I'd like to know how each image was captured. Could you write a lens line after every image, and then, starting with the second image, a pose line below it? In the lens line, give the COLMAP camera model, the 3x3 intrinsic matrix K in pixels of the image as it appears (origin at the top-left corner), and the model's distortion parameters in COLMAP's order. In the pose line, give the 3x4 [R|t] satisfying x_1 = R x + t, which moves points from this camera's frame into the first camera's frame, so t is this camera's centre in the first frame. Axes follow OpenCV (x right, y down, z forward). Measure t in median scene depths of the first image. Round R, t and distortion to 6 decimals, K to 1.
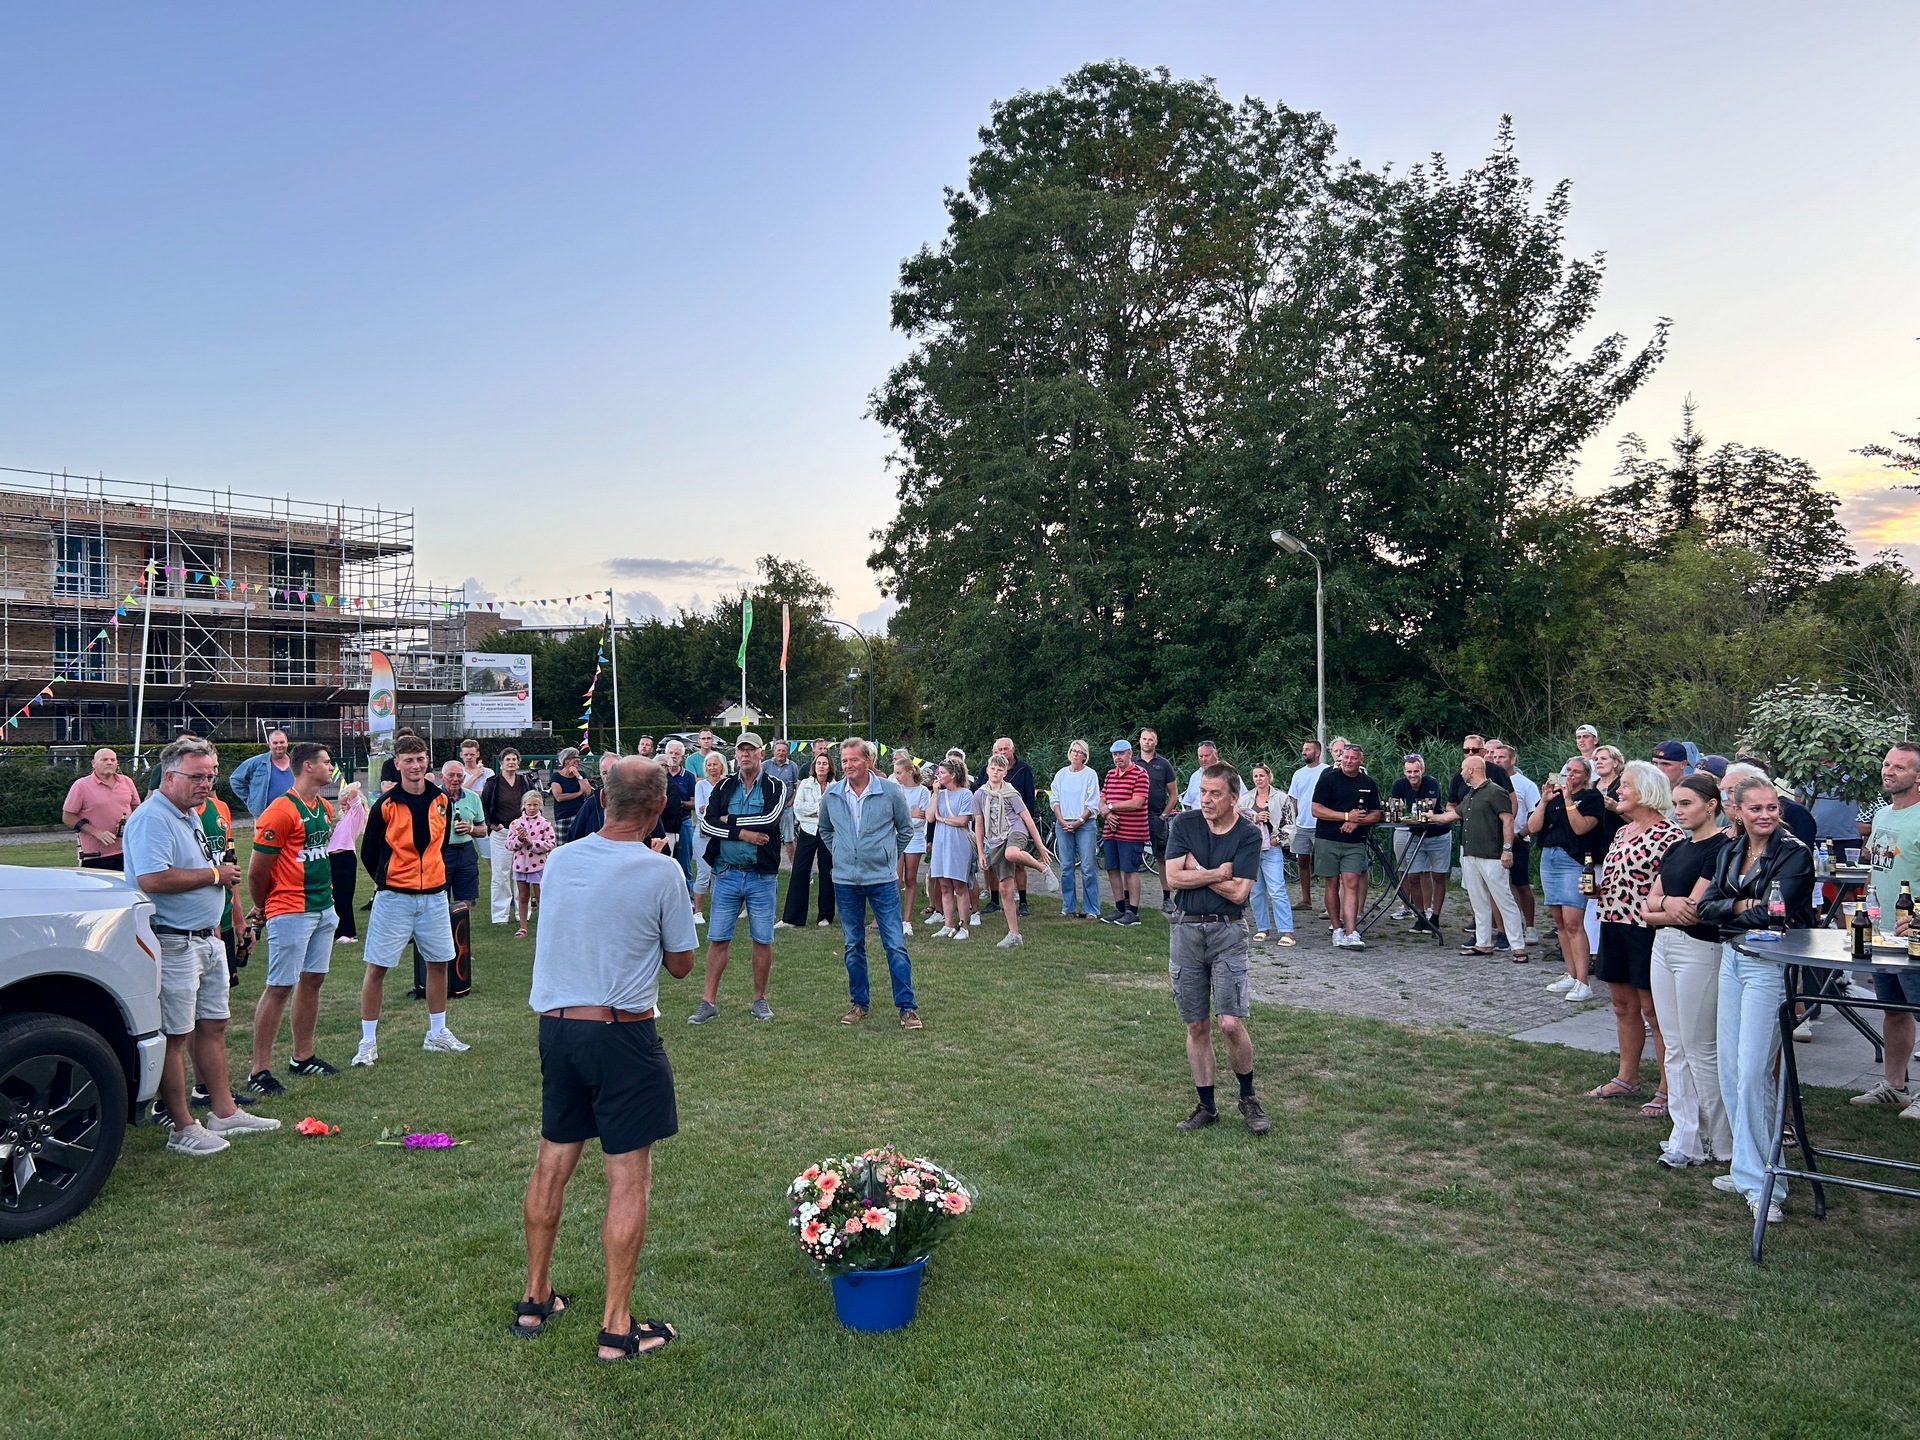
lens RADIAL K [[1458.0, 0, 999.3], [0, 1458.0, 736.9], [0, 0, 1]] dist [0.001195, -0.007004]
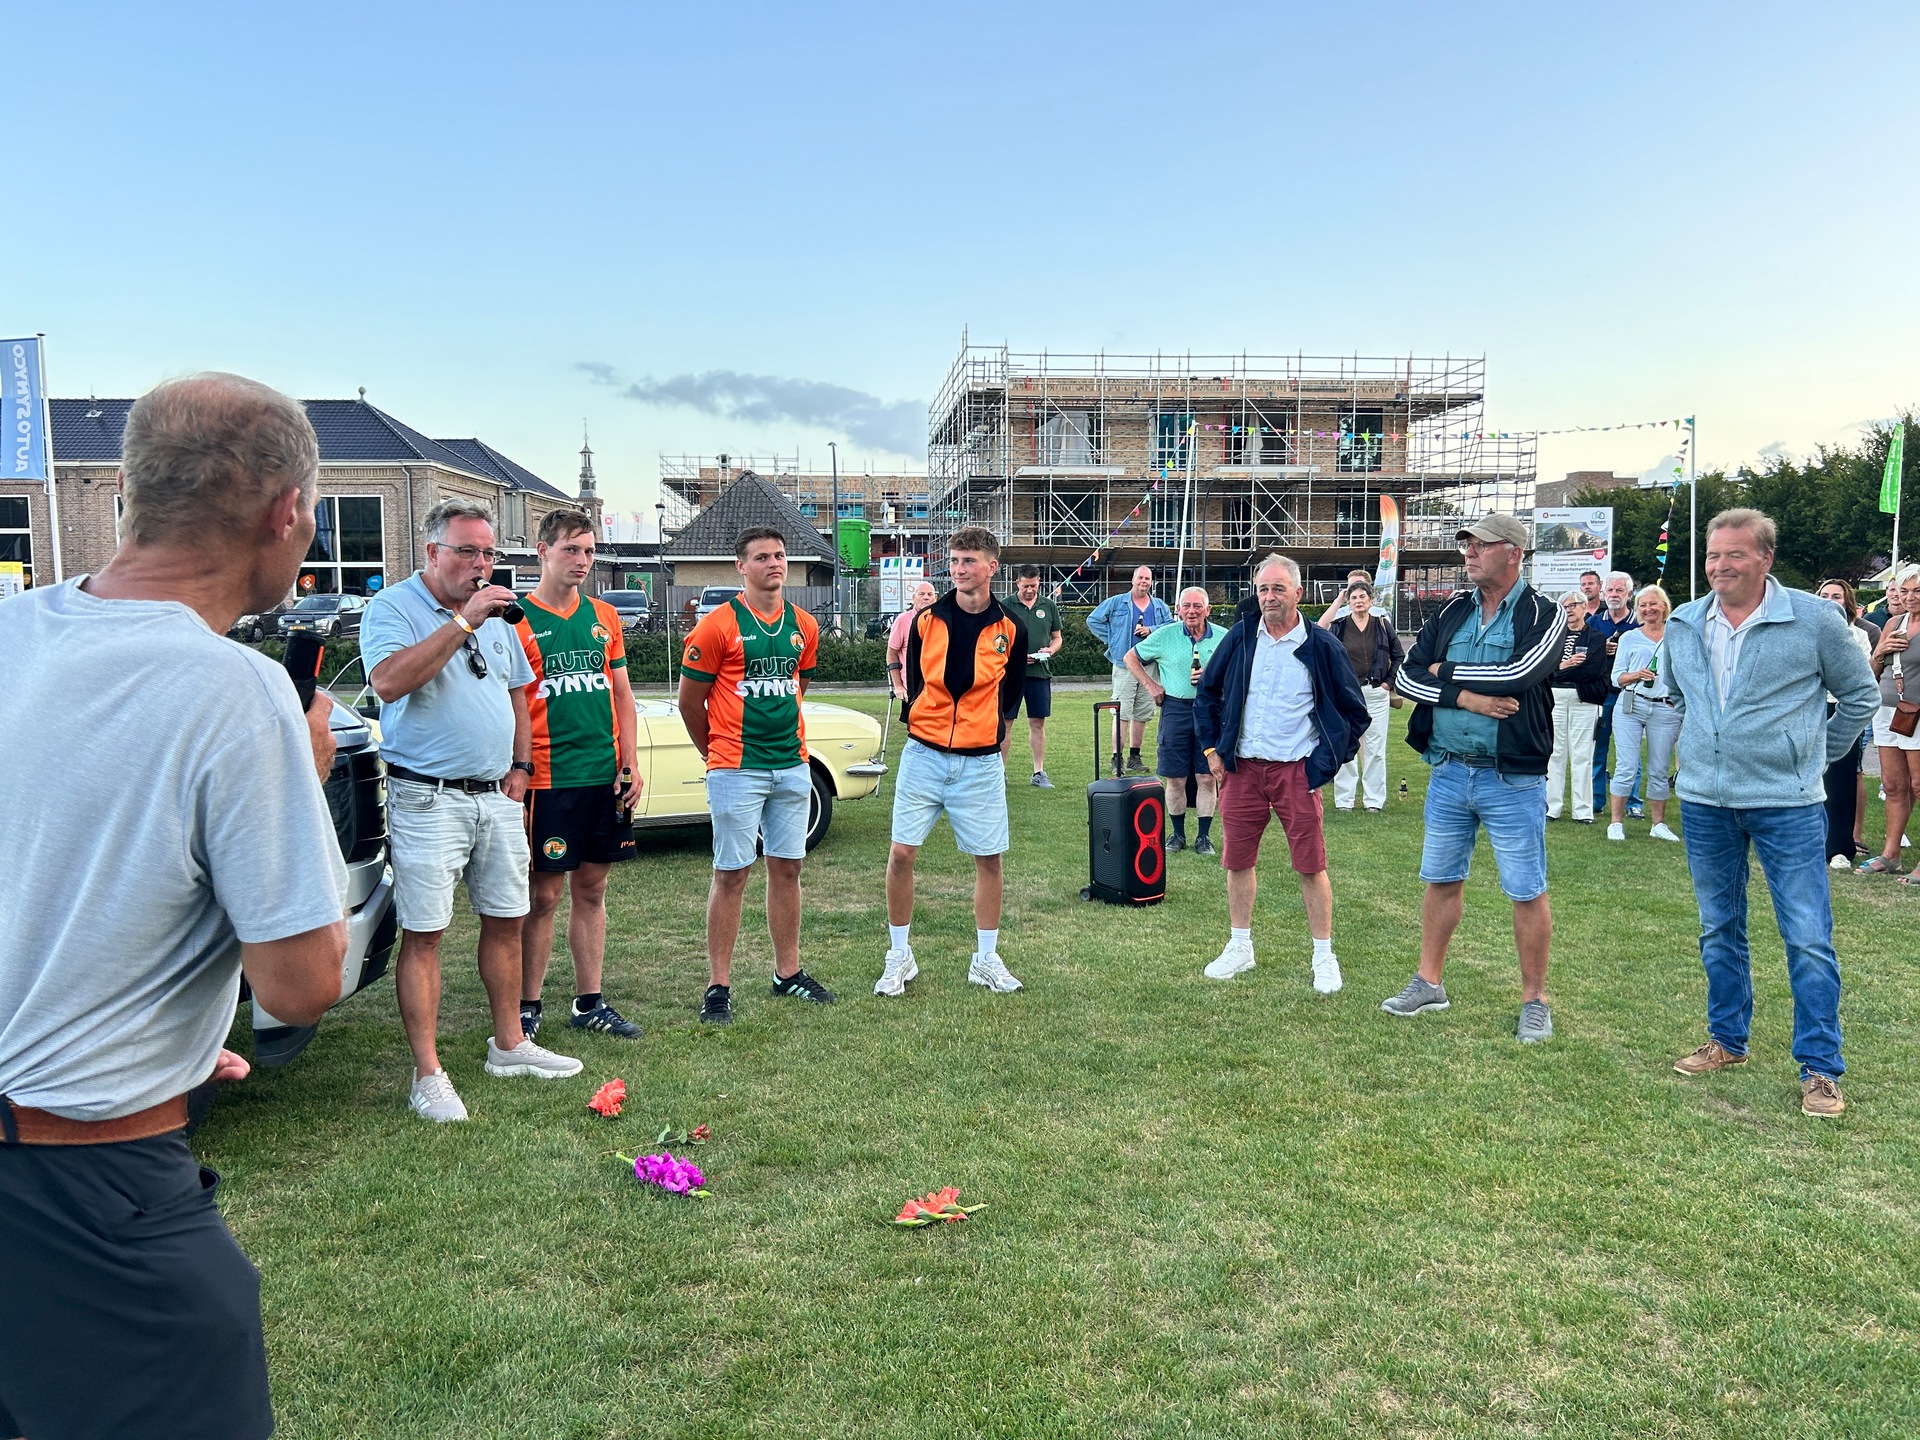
lens RADIAL K [[1456.7, 0, 957.7], [0, 1456.7, 738.3], [0, 0, 1]] dist [0.074140, -0.107690]
pose [[0.725499, 0.064041, -0.685238, 0.011443], [-0.004490, 0.996080, 0.088338, 0.007041], [0.688209, -0.061012, 0.722942, 0.090834]]
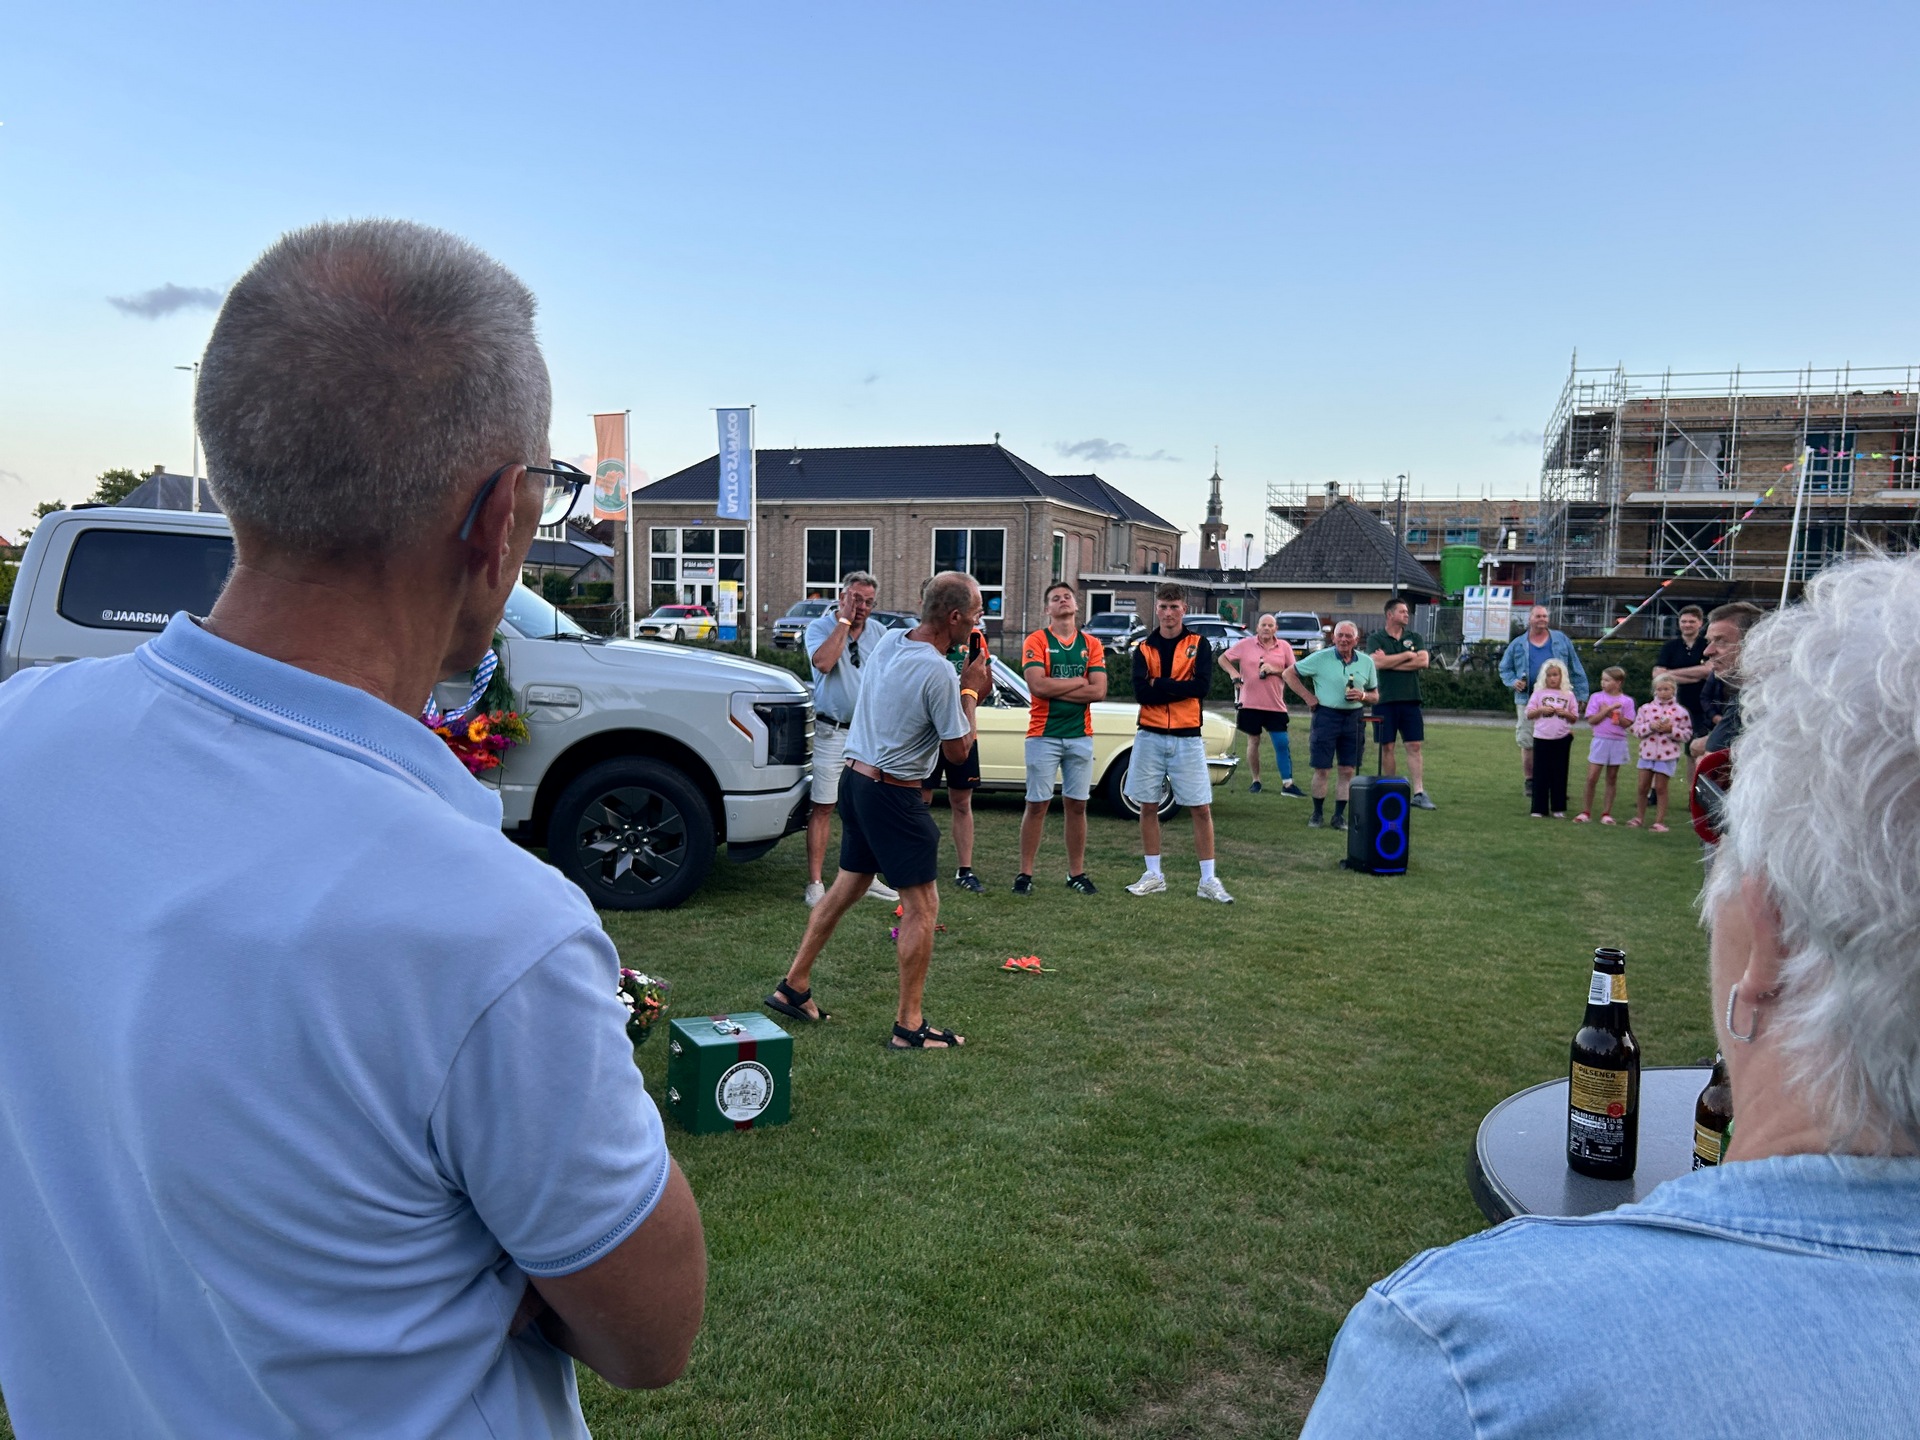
lens RADIAL K [[1464.7, 0, 911.5], [0, 1464.7, 739.5], [0, 0, 1]] dist [0.035665, -0.057389]
pose [[0.351868, 0.087989, -0.931905, 0.083455], [-0.032677, 0.996120, 0.081714, 0.005629], [0.935479, 0.001699, 0.353378, 0.084358]]
